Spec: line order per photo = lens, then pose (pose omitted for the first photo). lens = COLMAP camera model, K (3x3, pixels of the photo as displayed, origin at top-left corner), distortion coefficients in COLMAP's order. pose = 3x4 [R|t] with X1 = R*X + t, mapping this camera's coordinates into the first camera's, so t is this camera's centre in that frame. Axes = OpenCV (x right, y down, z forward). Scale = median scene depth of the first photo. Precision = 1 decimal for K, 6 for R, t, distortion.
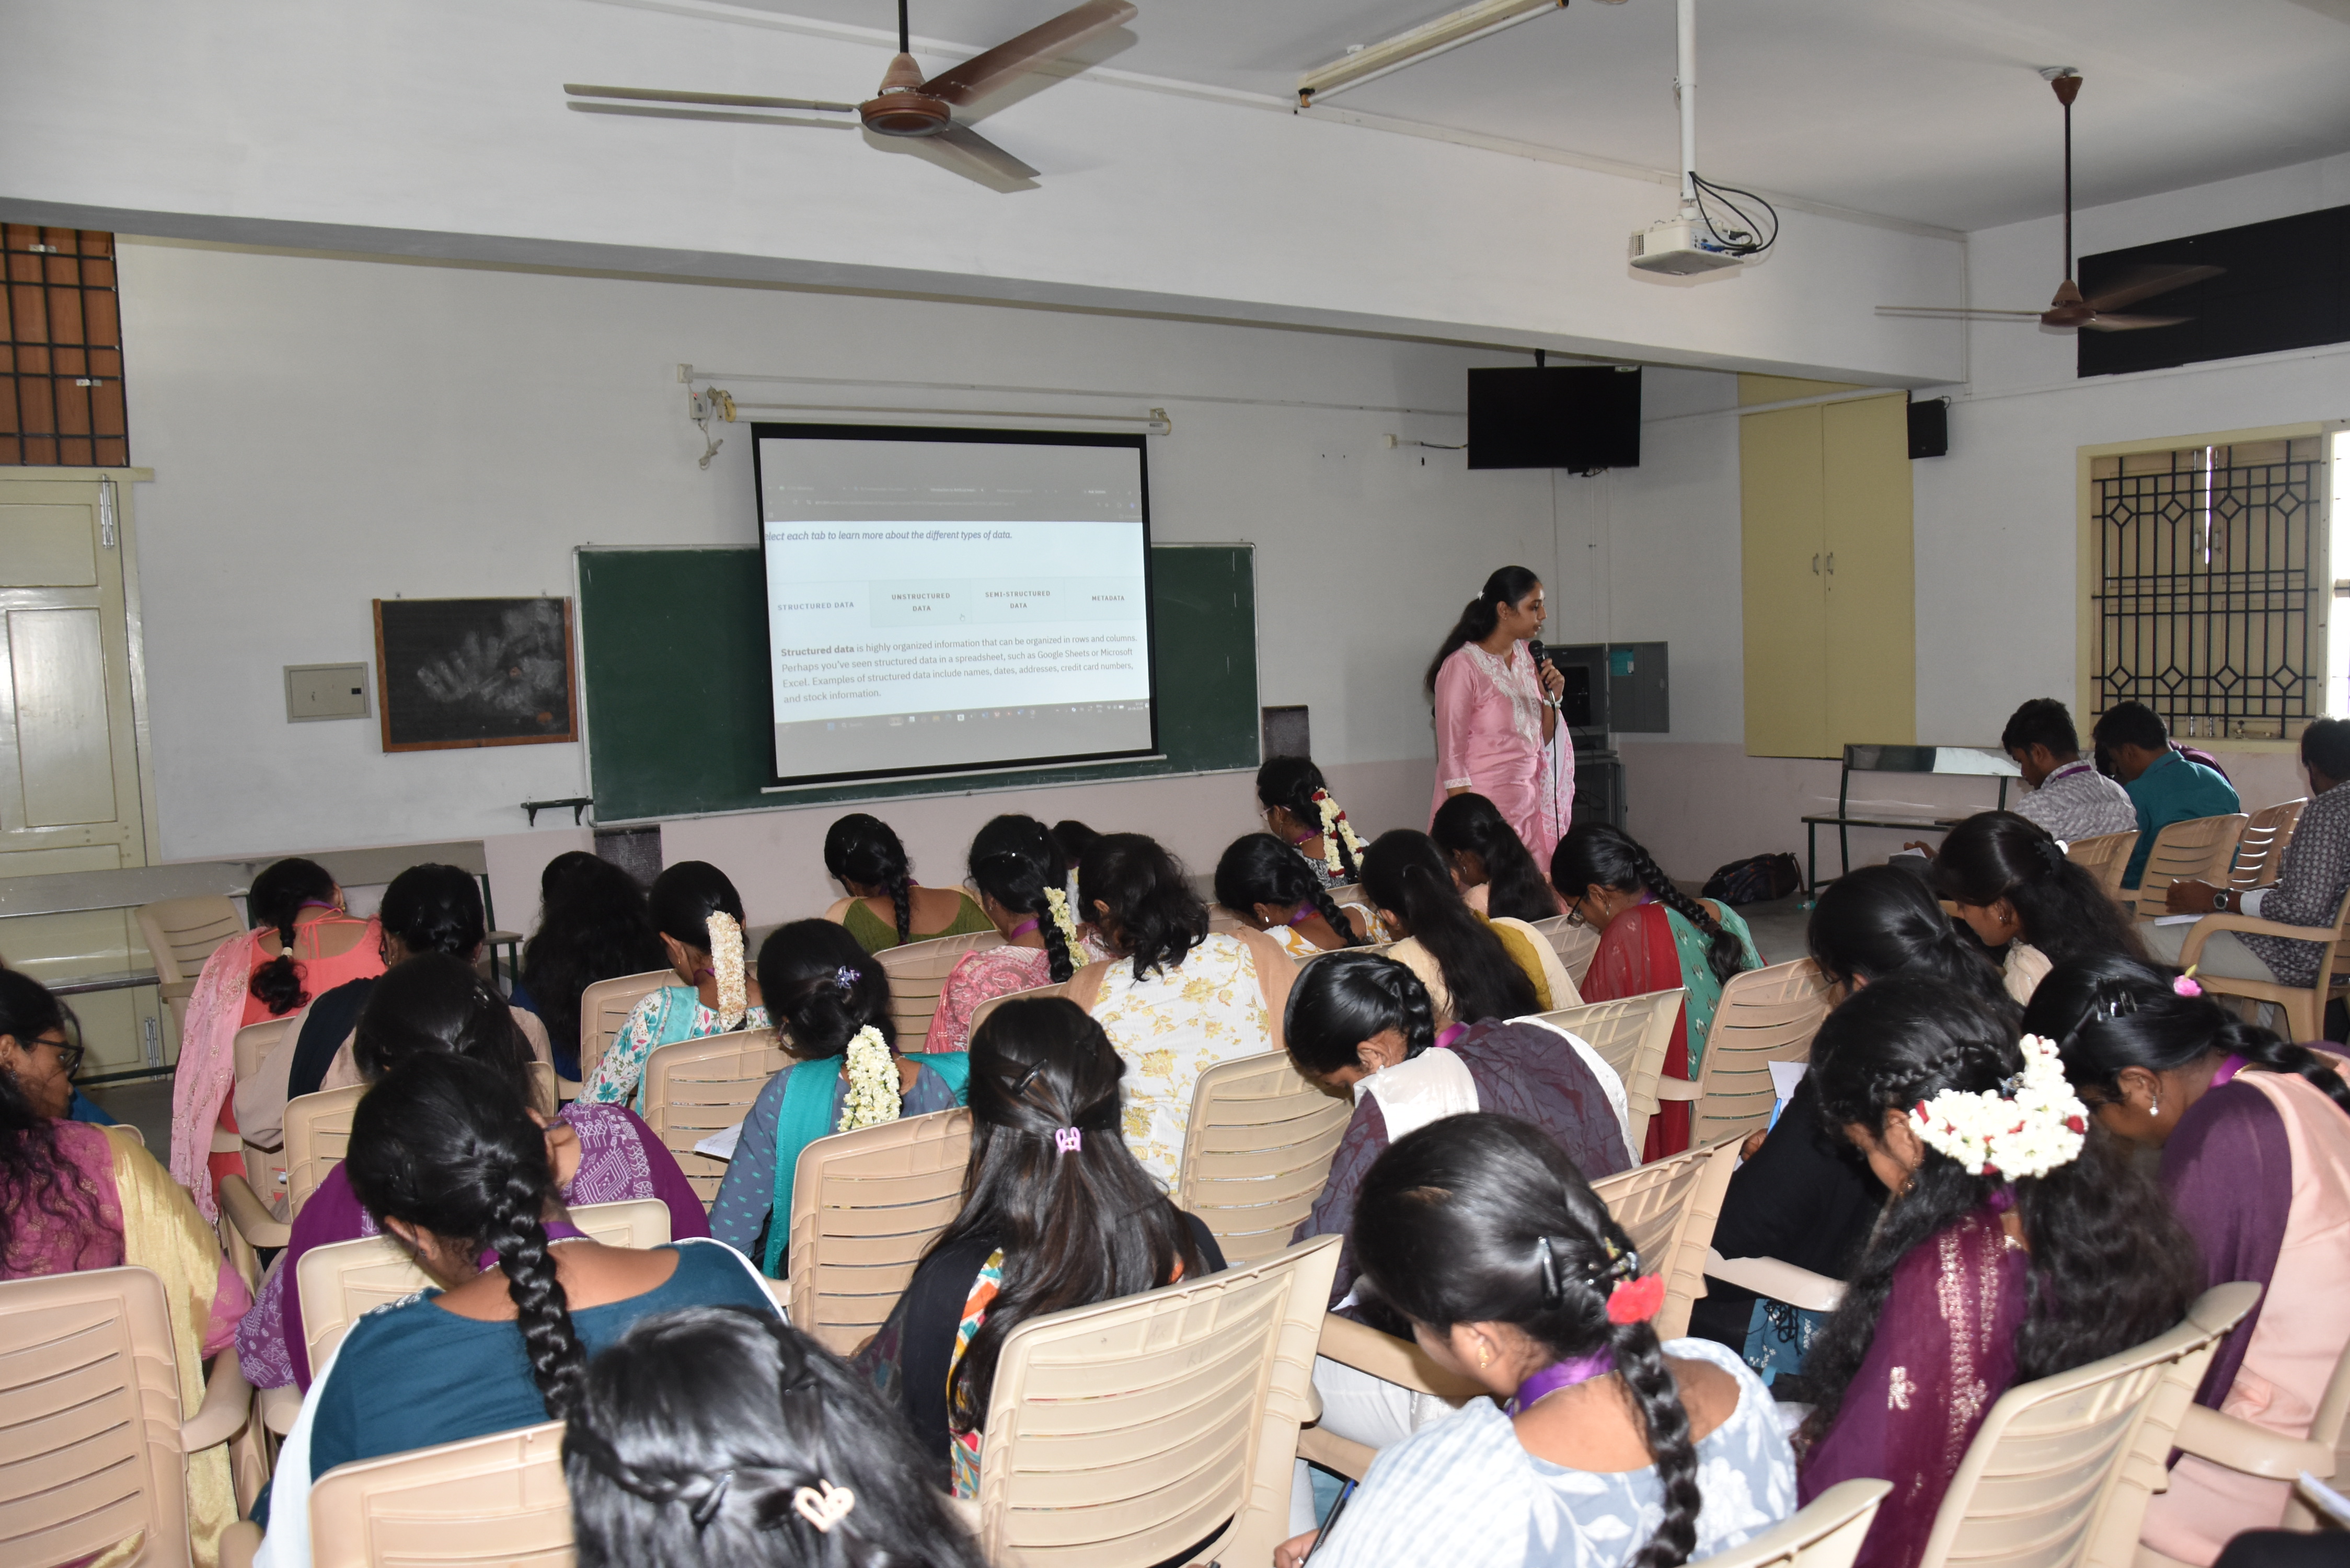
lens RADIAL K [[1841.6, 0, 1201.3], [0, 1841.6, 808.4], [0, 0, 1]] dist [-0.161397, 0.126852]
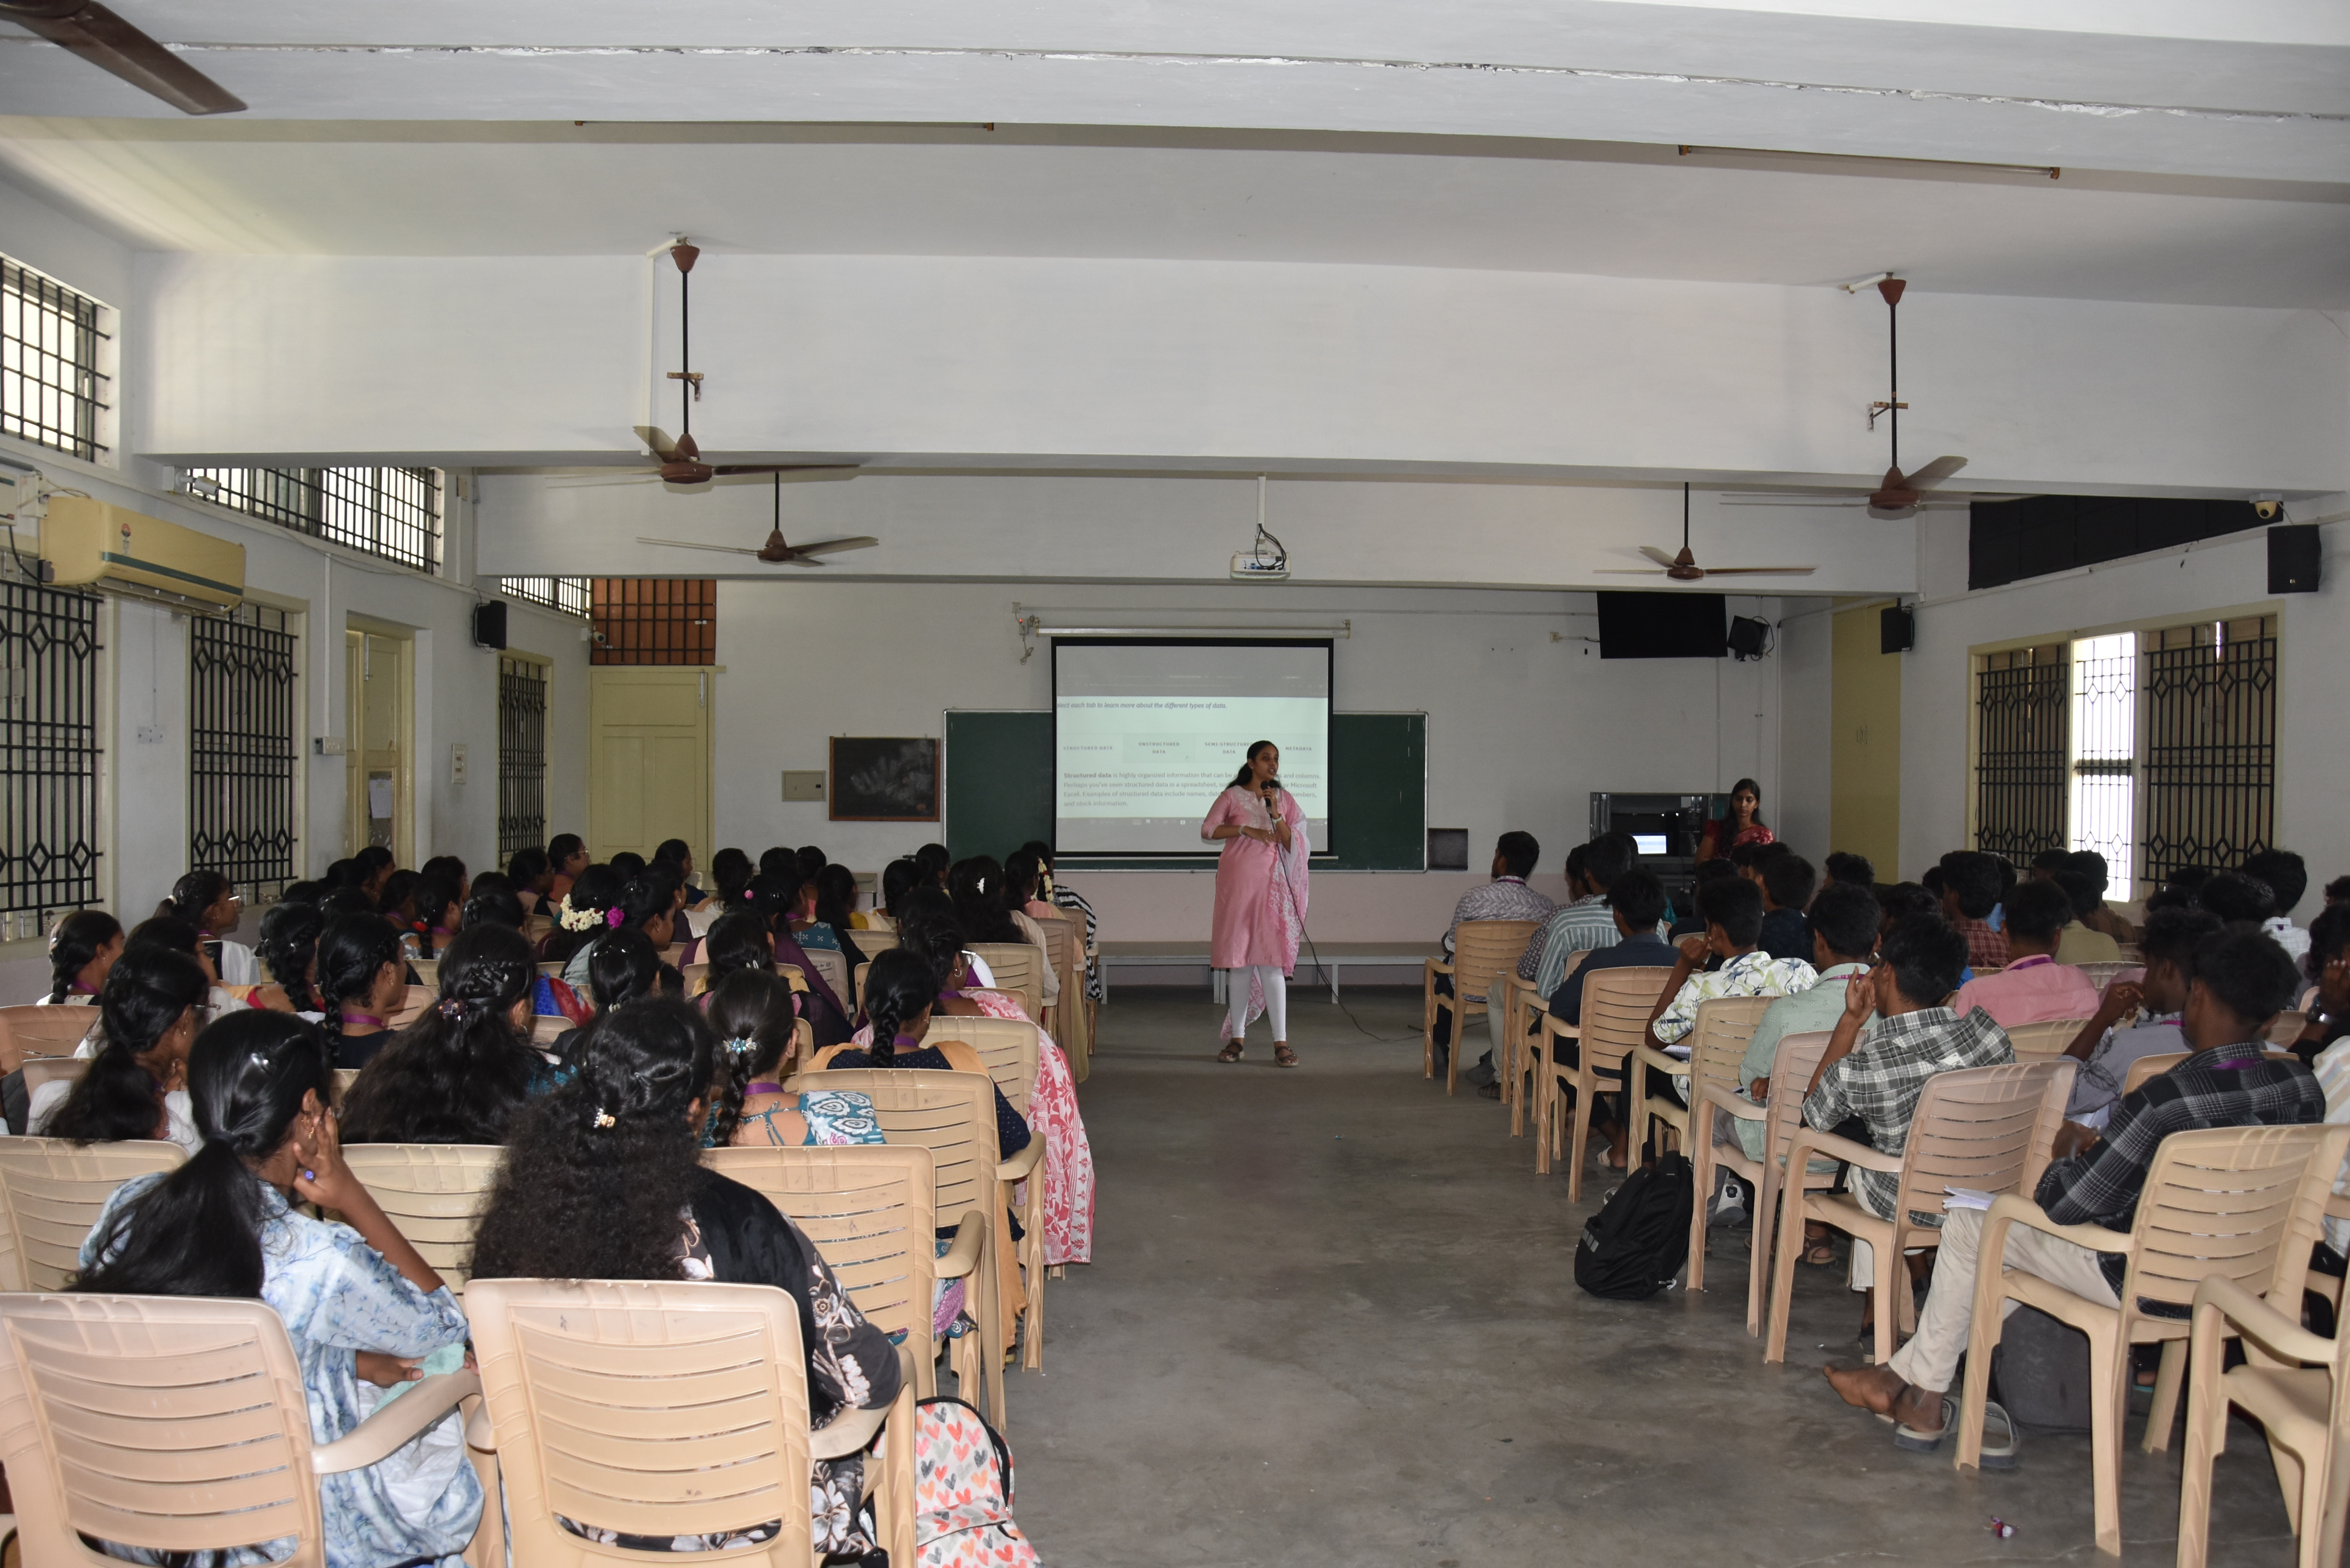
lens RADIAL K [[1841.6, 0, 1201.3], [0, 1841.6, 808.4], [0, 0, 1]] dist [-0.161397, 0.126852]
pose [[0.847387, 0.047170, -0.528876, 0.753896], [-0.081616, 0.995780, -0.041956, 0.003193], [0.524665, 0.078718, 0.847661, -0.336503]]
